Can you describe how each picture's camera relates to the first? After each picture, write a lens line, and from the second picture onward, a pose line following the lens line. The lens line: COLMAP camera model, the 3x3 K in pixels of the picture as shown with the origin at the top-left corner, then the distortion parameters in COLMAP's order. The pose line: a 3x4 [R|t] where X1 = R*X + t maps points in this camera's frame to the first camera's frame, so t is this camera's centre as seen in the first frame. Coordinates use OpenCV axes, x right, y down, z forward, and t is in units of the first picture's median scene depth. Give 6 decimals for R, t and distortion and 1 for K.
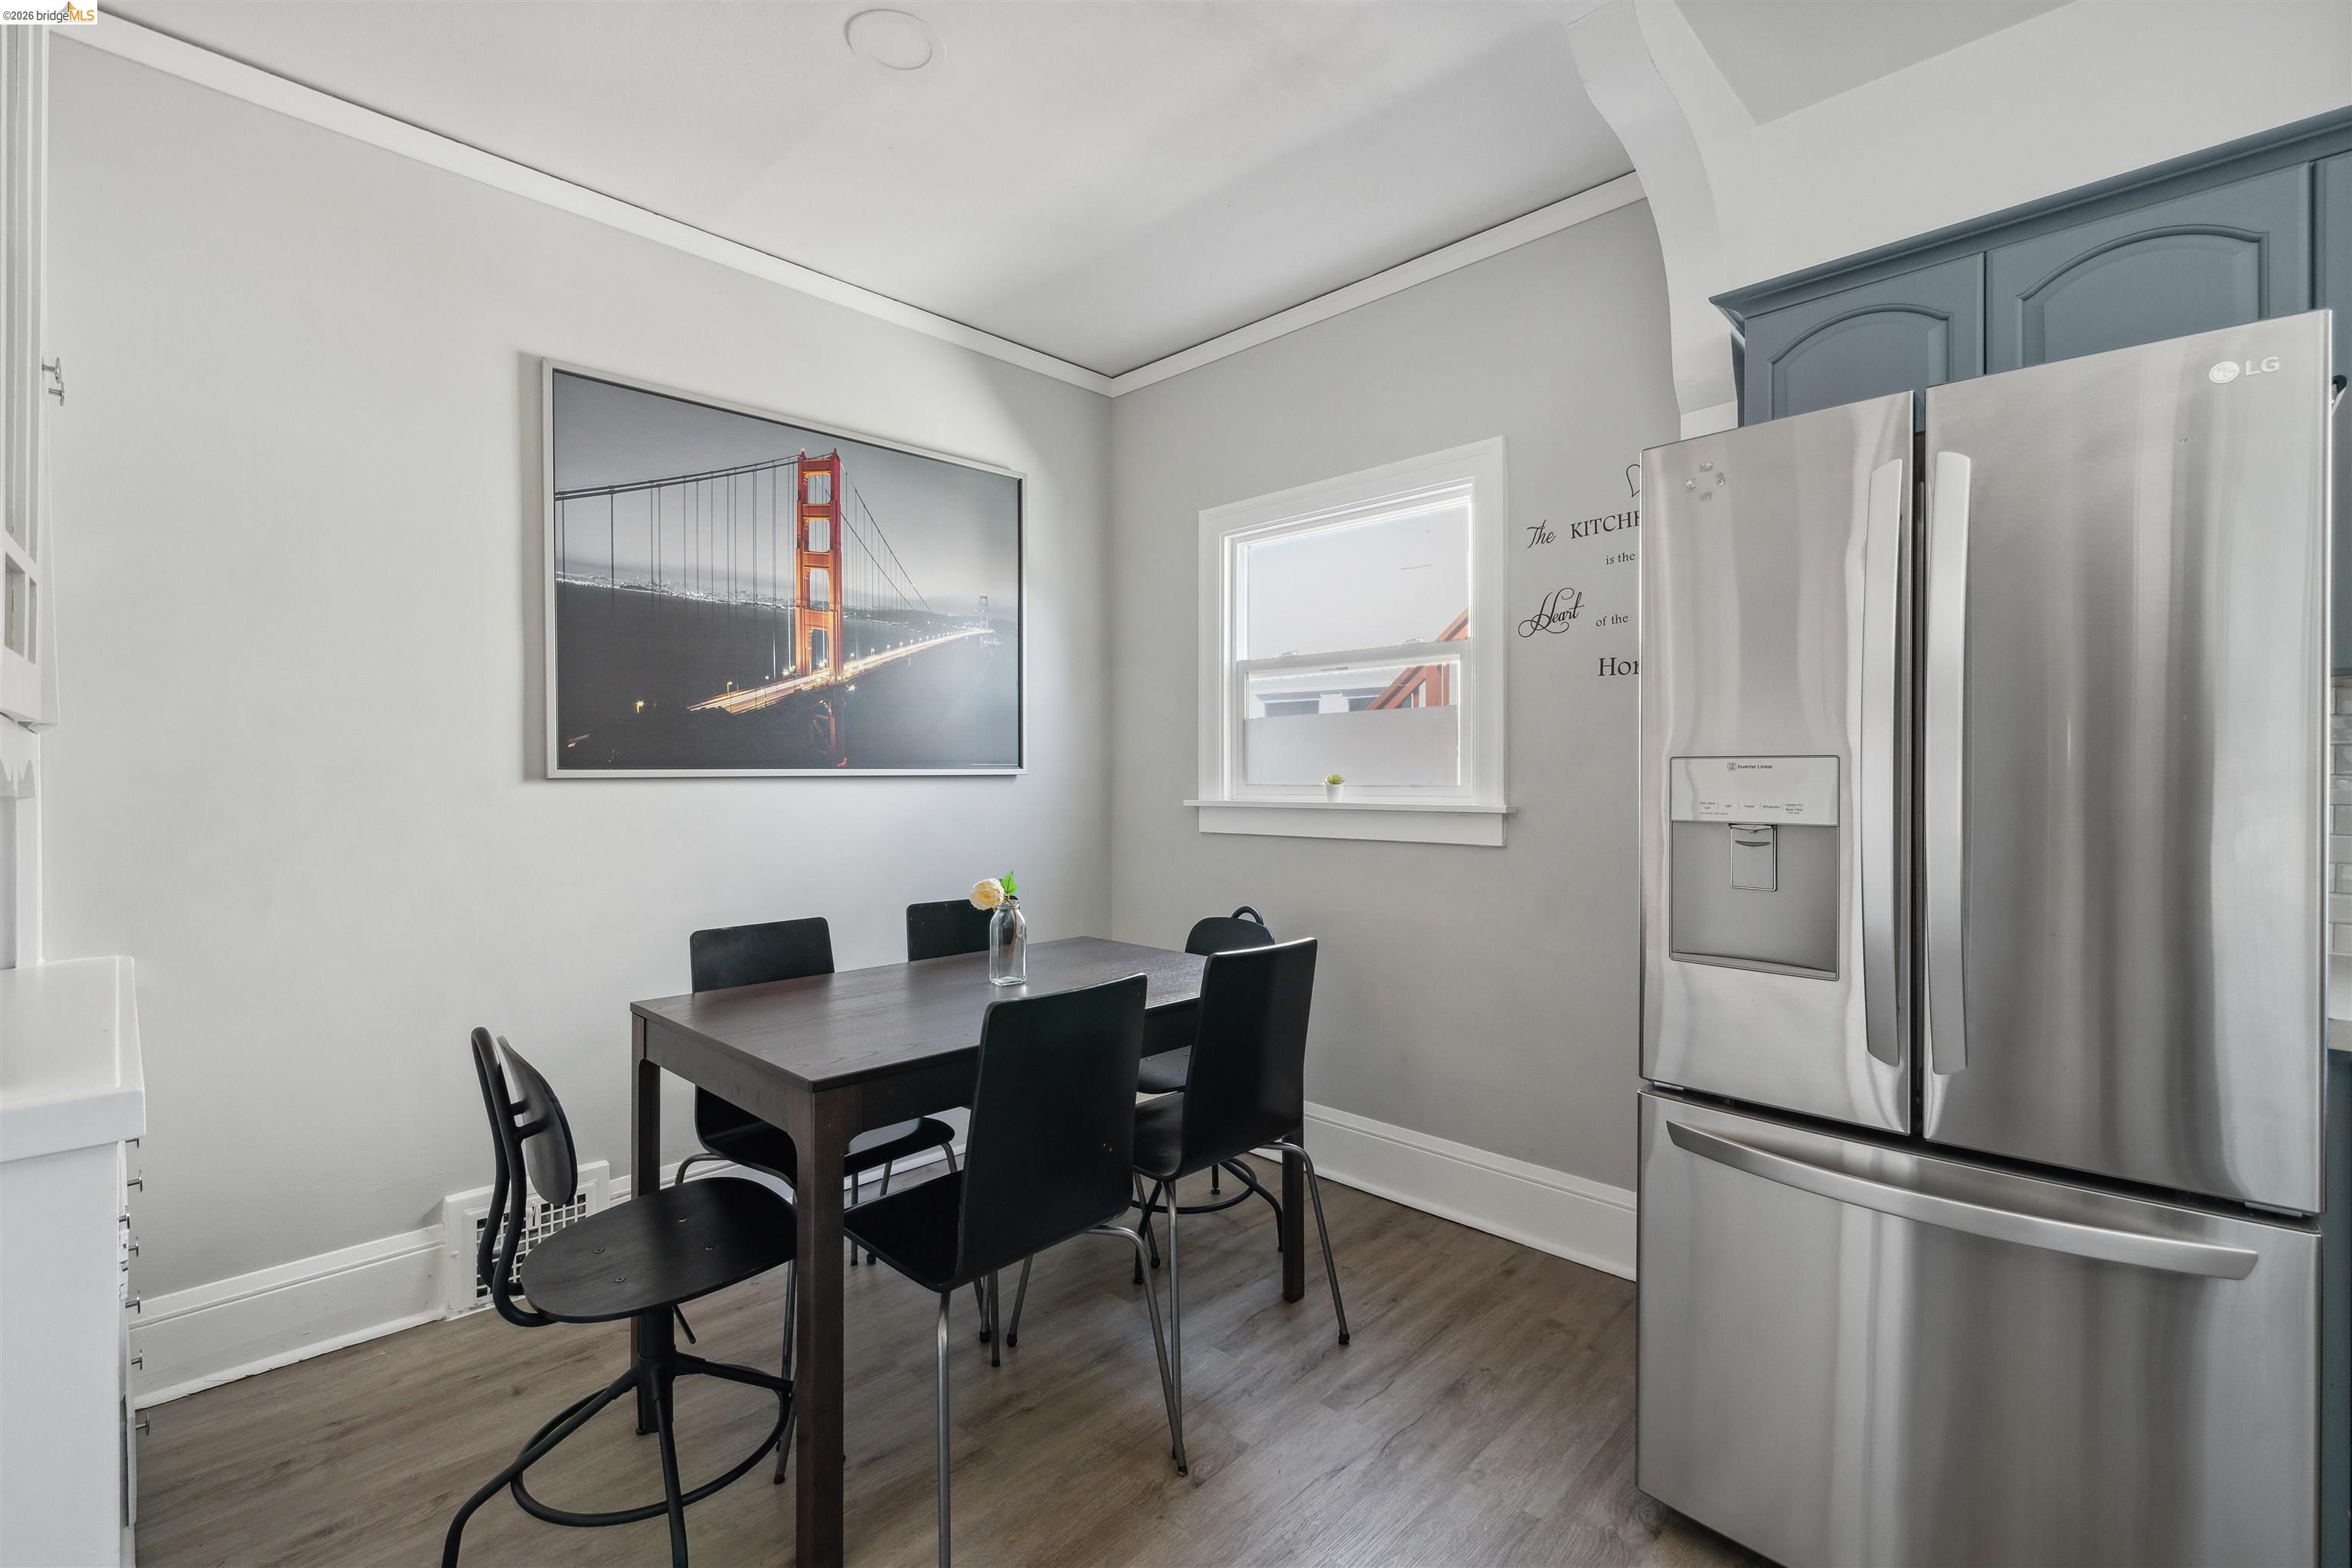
lens RADIAL K [[1041.4, 0, 1176.0], [0, 1041.4, 784.0], [0, 0, 1]] dist [-0.000221, 0.000130]
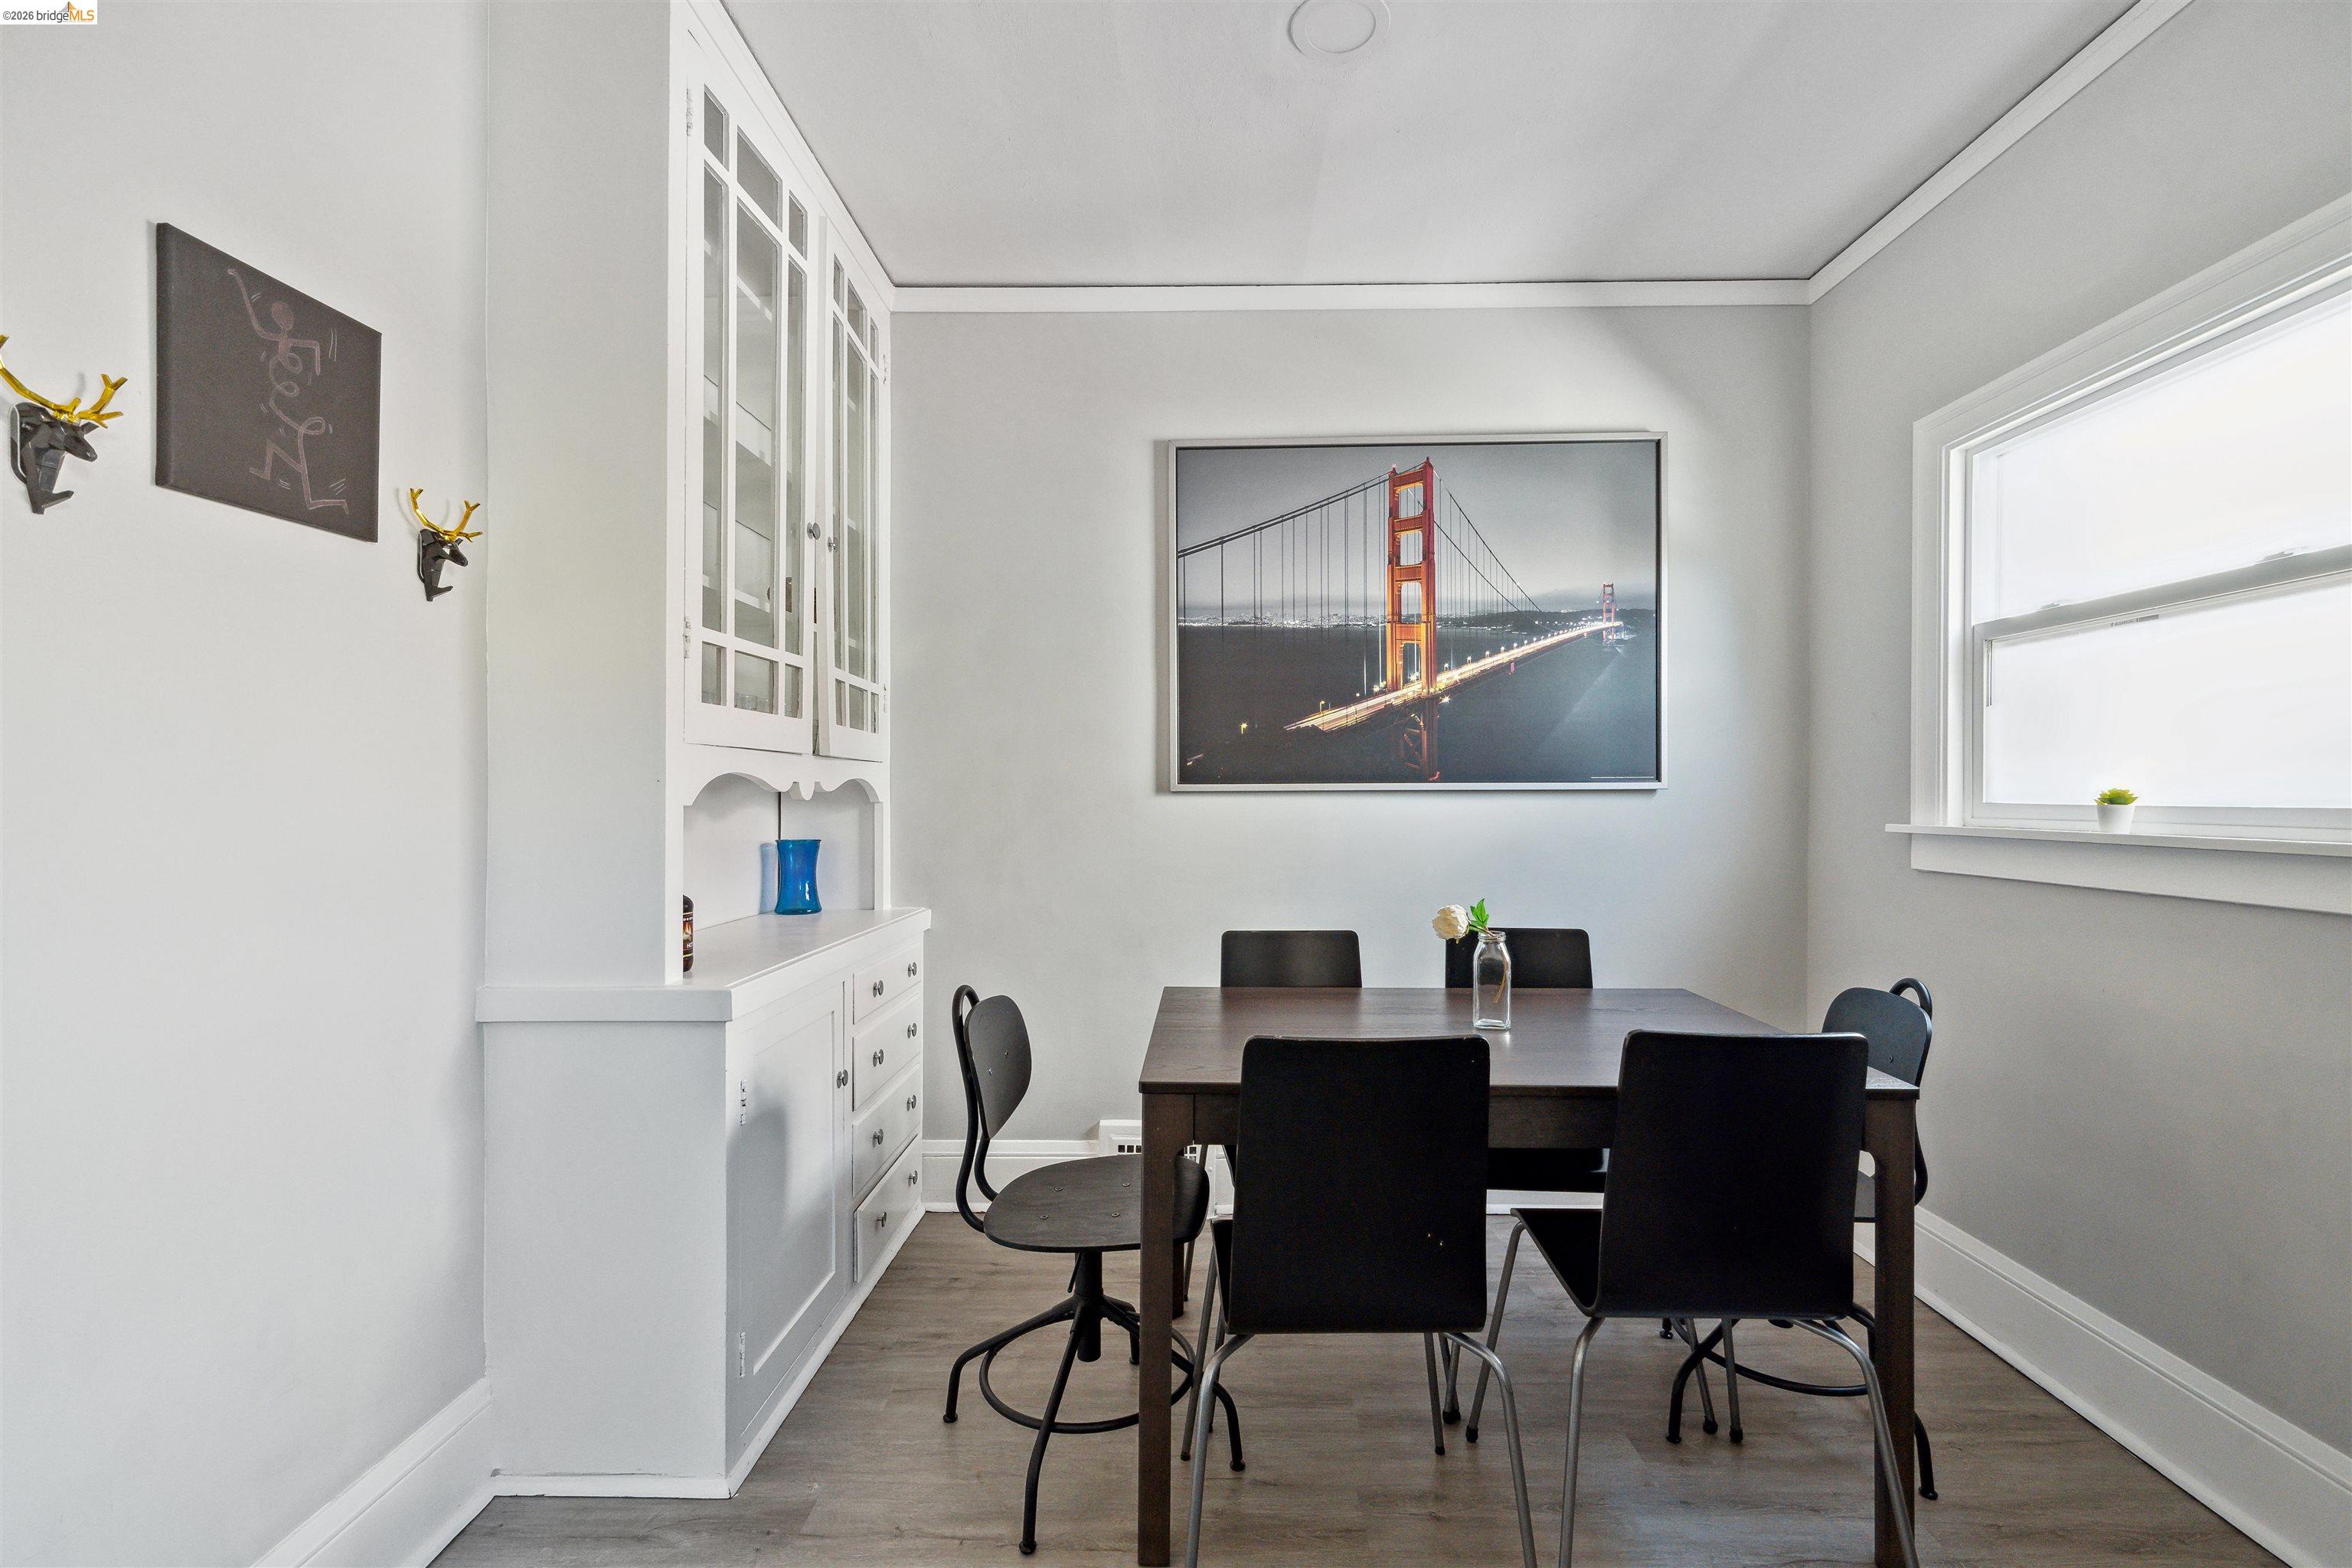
lens RADIAL K [[1022.1, 0, 1184.1], [0, 1022.1, 801.2], [0, 0, 1]] dist [0.000137, -0.000059]
pose [[0.687630, 0.008856, -0.726007, 0.225764], [-0.008386, 0.999956, 0.004255, 0.000433], [0.726013, 0.003162, 0.687674, 0.177923]]
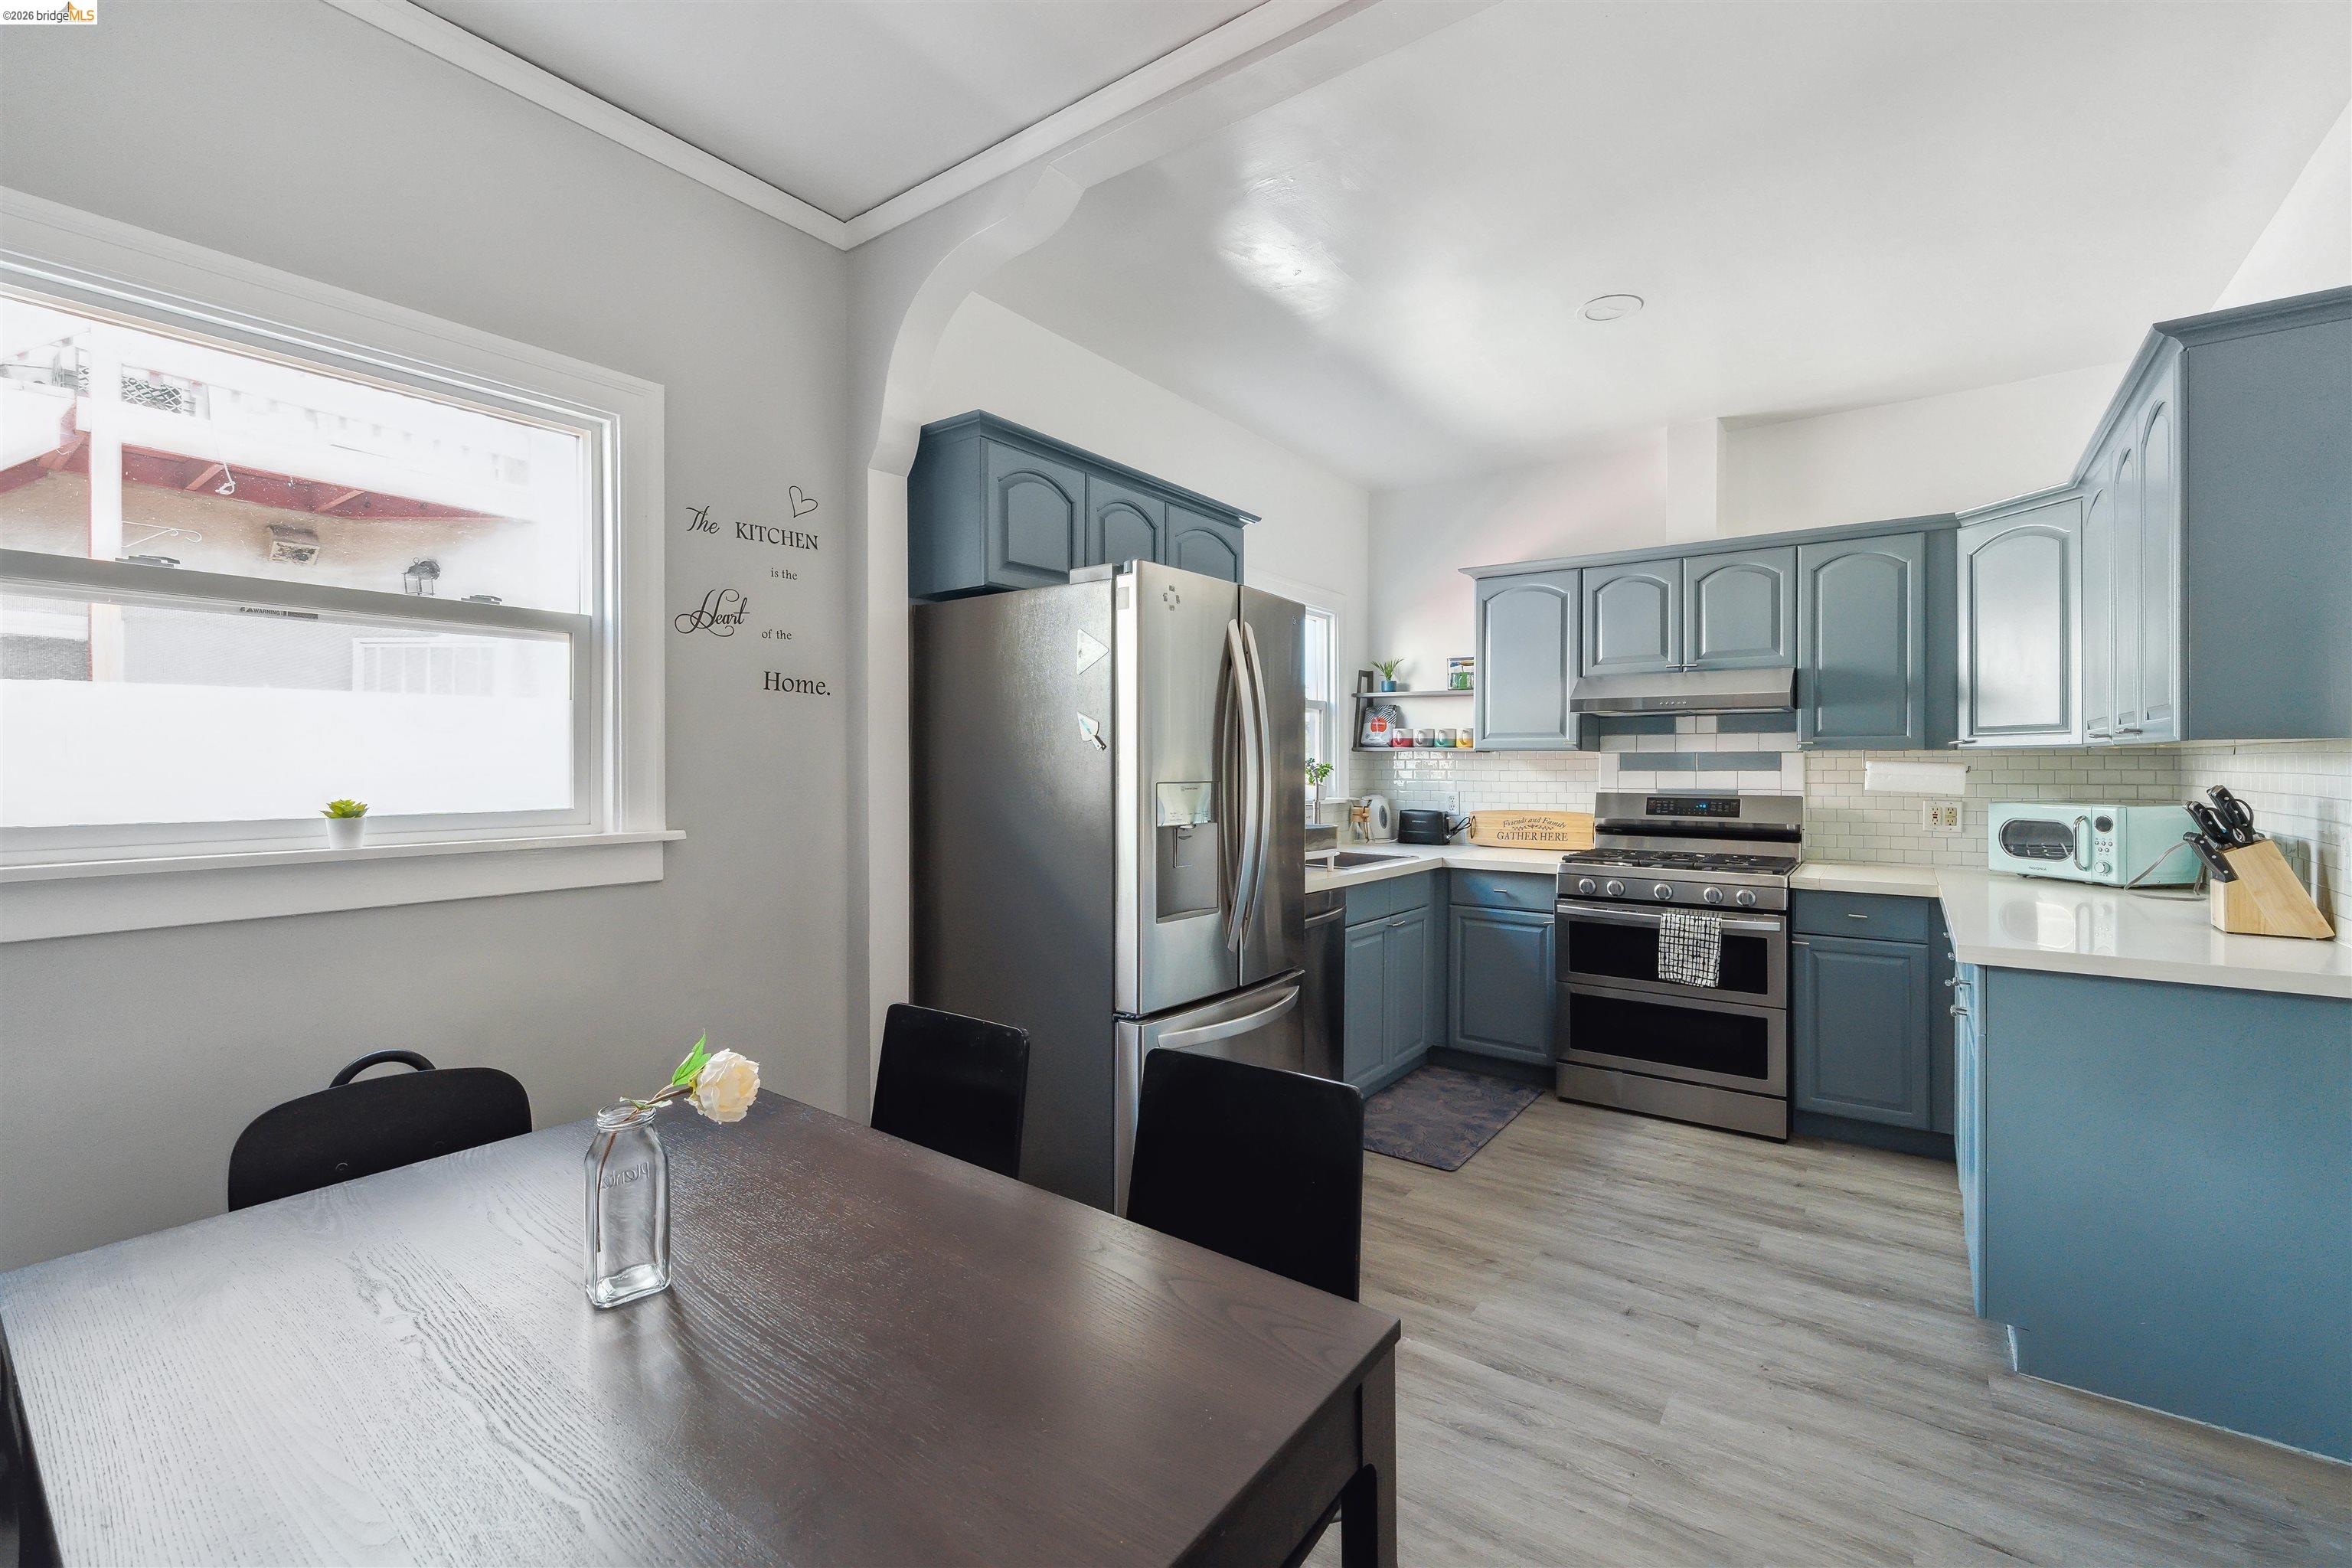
lens RADIAL K [[997.4, 0, 1178.3], [0, 997.4, 765.1], [0, 0, 1]] dist [-0.000069, -0.000017]
pose [[-0.143139, -0.002359, 0.989700, -0.493640], [0.005127, 0.999982, 0.003125, -0.030085], [-0.989689, 0.005522, -0.143124, 0.657559]]
